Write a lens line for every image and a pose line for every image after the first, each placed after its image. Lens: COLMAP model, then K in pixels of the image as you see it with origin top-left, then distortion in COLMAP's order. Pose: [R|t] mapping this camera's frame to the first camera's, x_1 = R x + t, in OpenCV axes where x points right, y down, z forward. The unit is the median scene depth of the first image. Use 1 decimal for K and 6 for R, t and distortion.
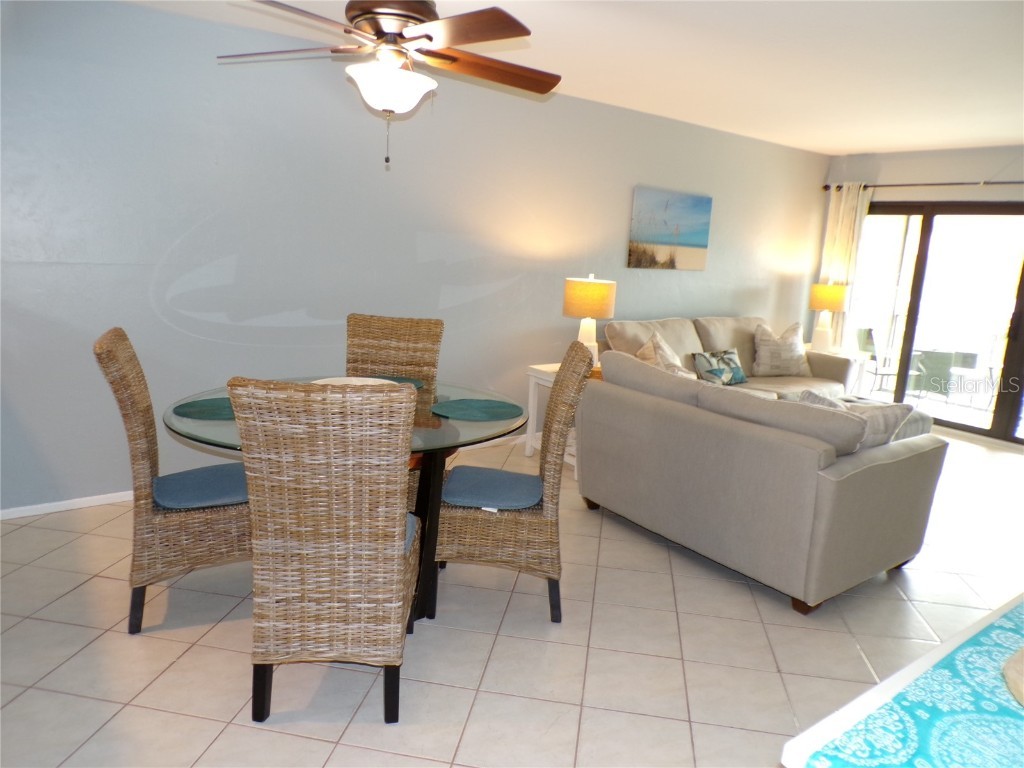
lens RADIAL K [[694.8, 0, 511.9], [0, 694.8, 384.2], [0, 0, 1]] dist [-0.051760, 0.019034]
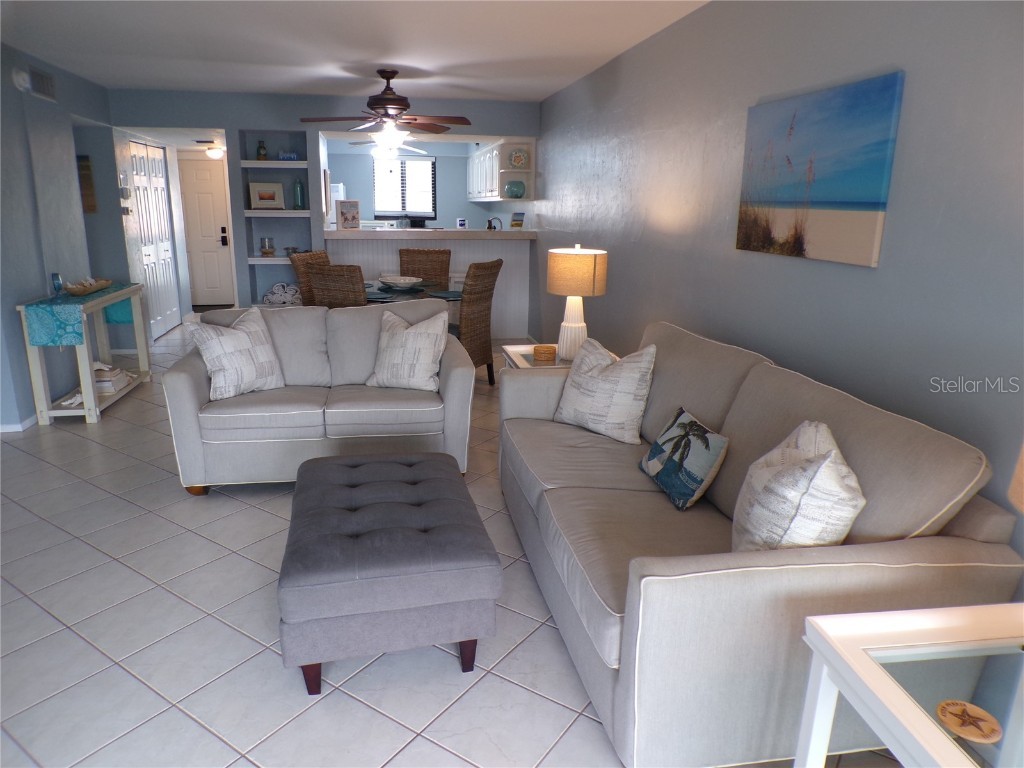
lens RADIAL K [[695.4, 0, 513.4], [0, 695.4, 388.4], [0, 0, 1]] dist [-0.047193, 0.025247]
pose [[-0.414312, 0.177788, -0.892601, 0.775715], [-0.215595, 0.933650, 0.286036, -0.180459], [0.884231, 0.310948, -0.348493, 1.051451]]
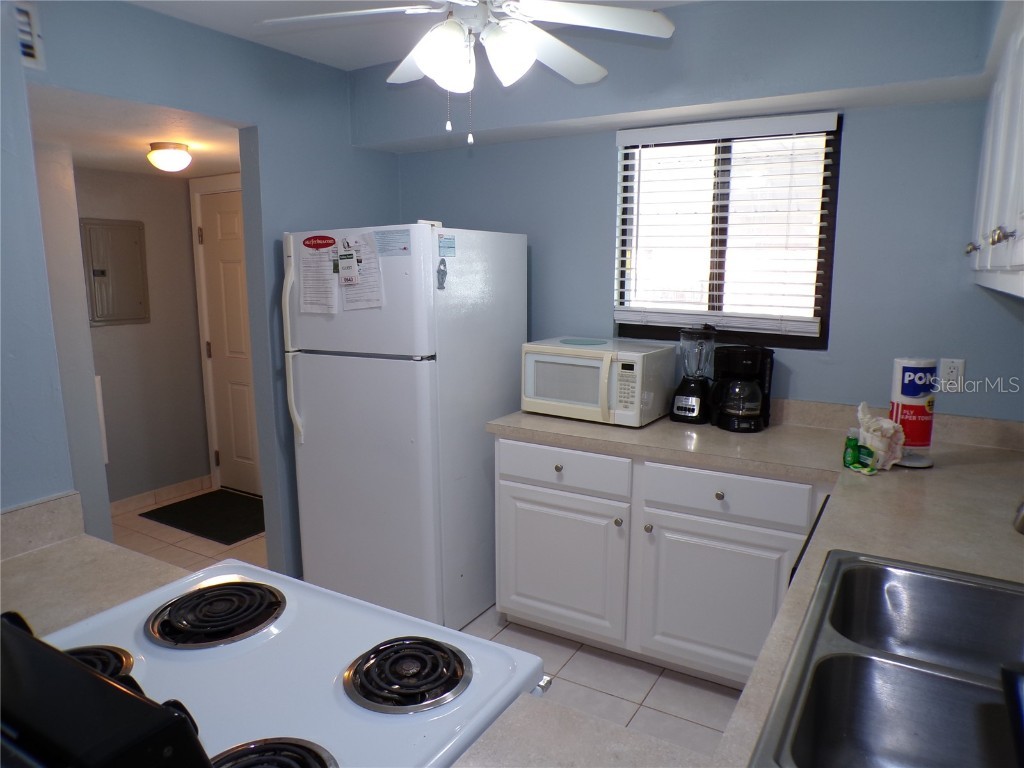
lens RADIAL K [[692.3, 0, 512.2], [0, 692.3, 394.2], [0, 0, 1]] dist [-0.043472, 0.005062]
pose [[-0.913445, 0.022823, -0.406322, -0.452317], [-0.128035, 0.931610, 0.340162, -0.135434], [0.386297, 0.362742, -0.848052, 0.433227]]
